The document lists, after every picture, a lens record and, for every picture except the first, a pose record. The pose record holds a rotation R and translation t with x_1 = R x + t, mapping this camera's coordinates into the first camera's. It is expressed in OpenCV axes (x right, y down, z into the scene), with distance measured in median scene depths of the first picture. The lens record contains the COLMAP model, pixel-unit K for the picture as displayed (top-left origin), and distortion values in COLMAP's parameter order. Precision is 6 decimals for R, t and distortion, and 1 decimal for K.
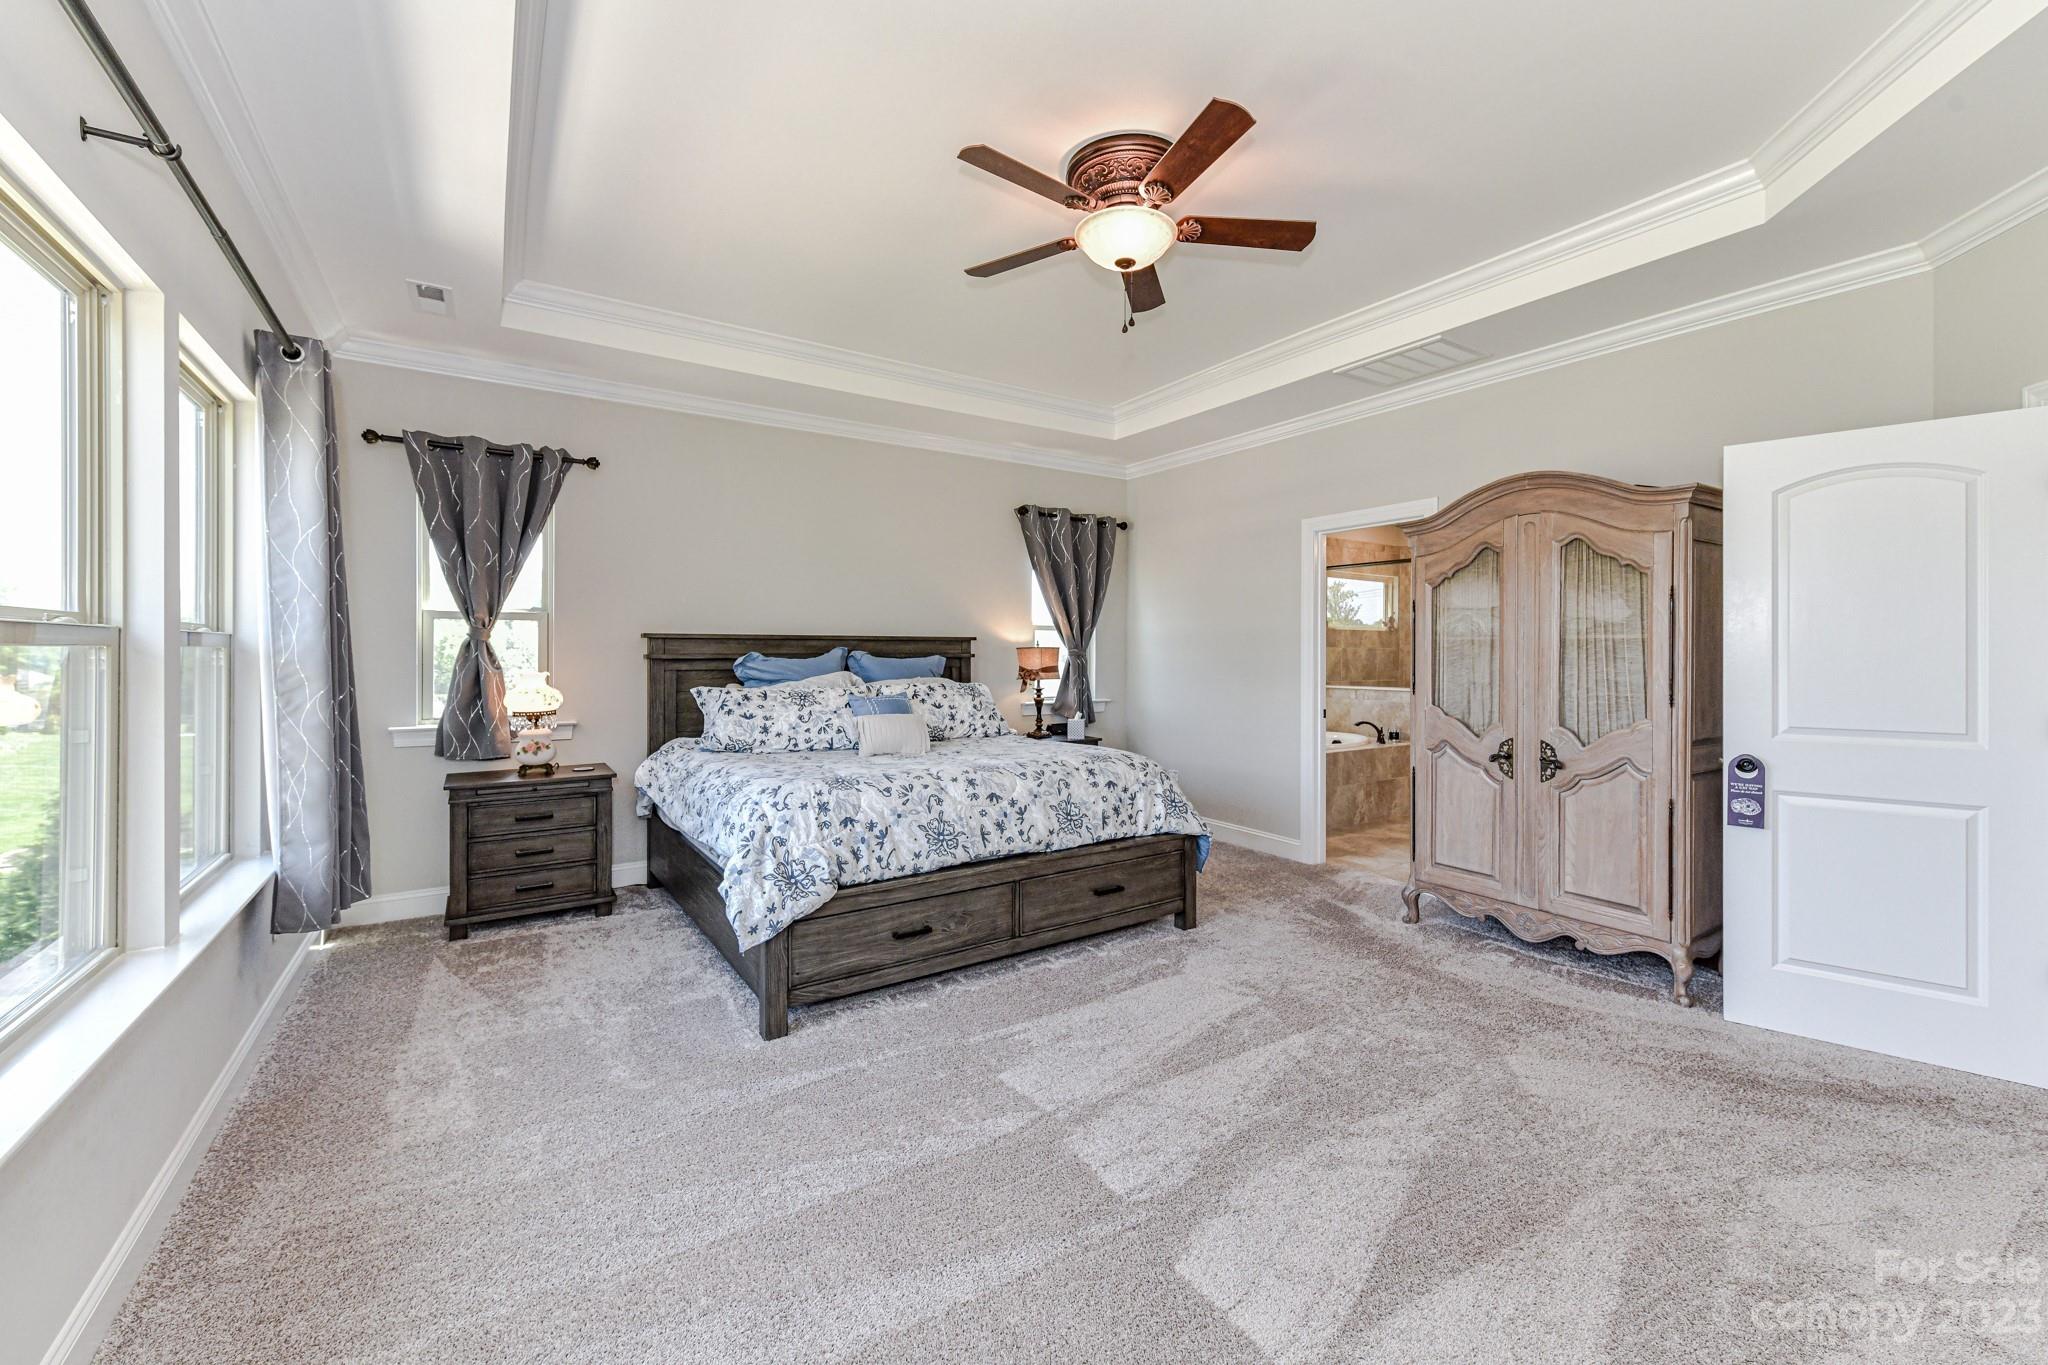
lens RADIAL K [[811.2, 0, 1017.9], [0, 811.2, 675.6], [0, 0, 1]] dist [0.000071, -0.000242]
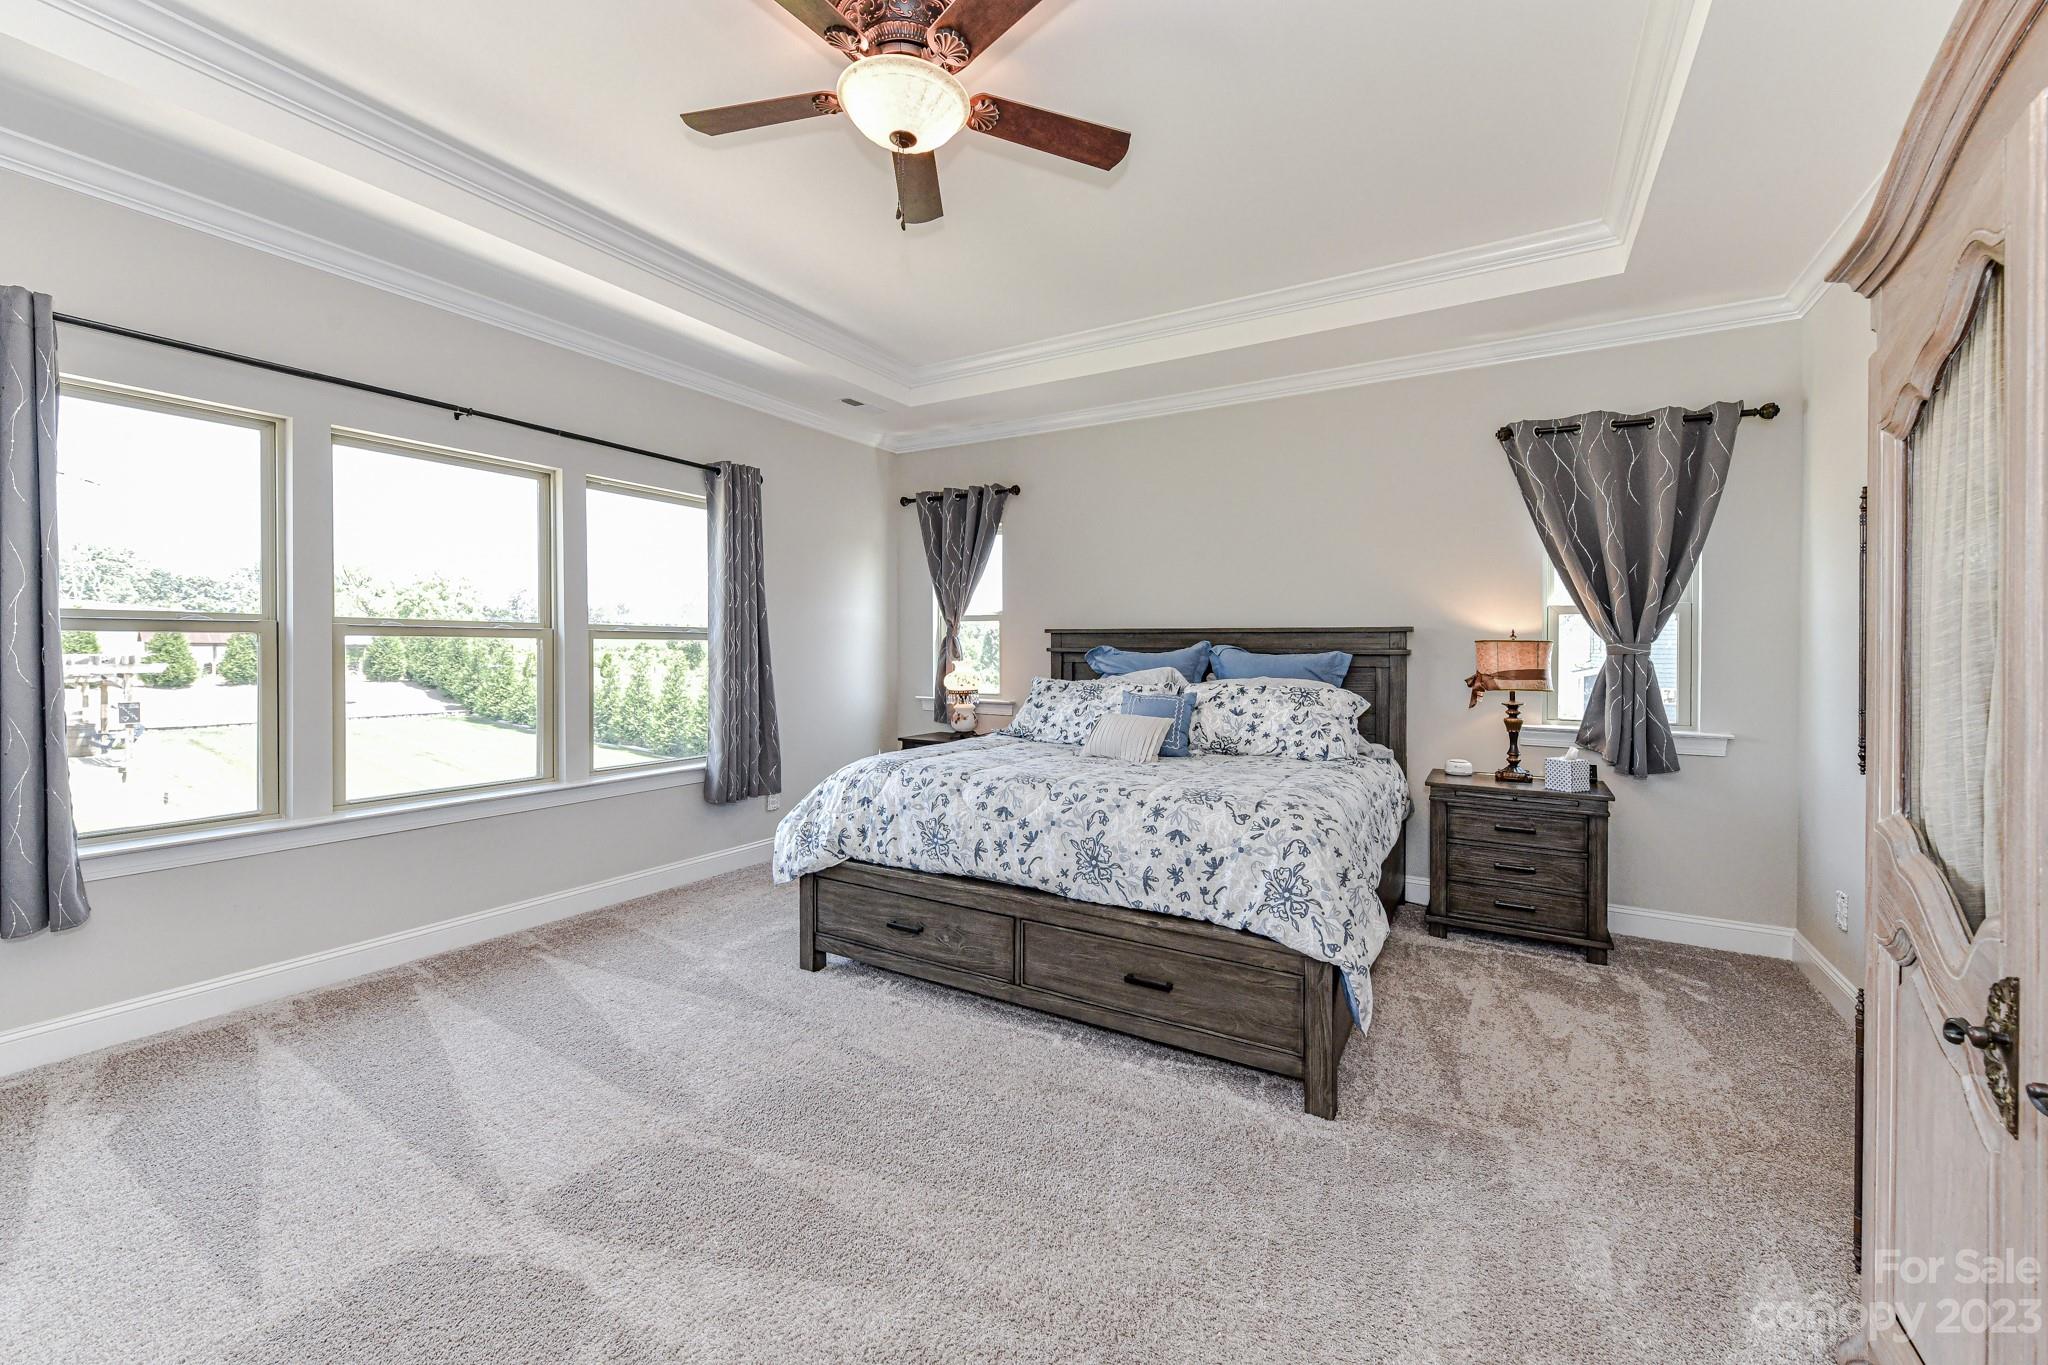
lens RADIAL K [[810.1, 0, 1015.7], [0, 810.1, 647.8], [0, 0, 1]] dist [0.001983, -0.000325]
pose [[0.435277, 0.006730, -0.900271, 0.690840], [-0.030210, 0.999518, -0.007134, -0.018809], [0.899789, 0.030303, 0.435271, 0.572384]]
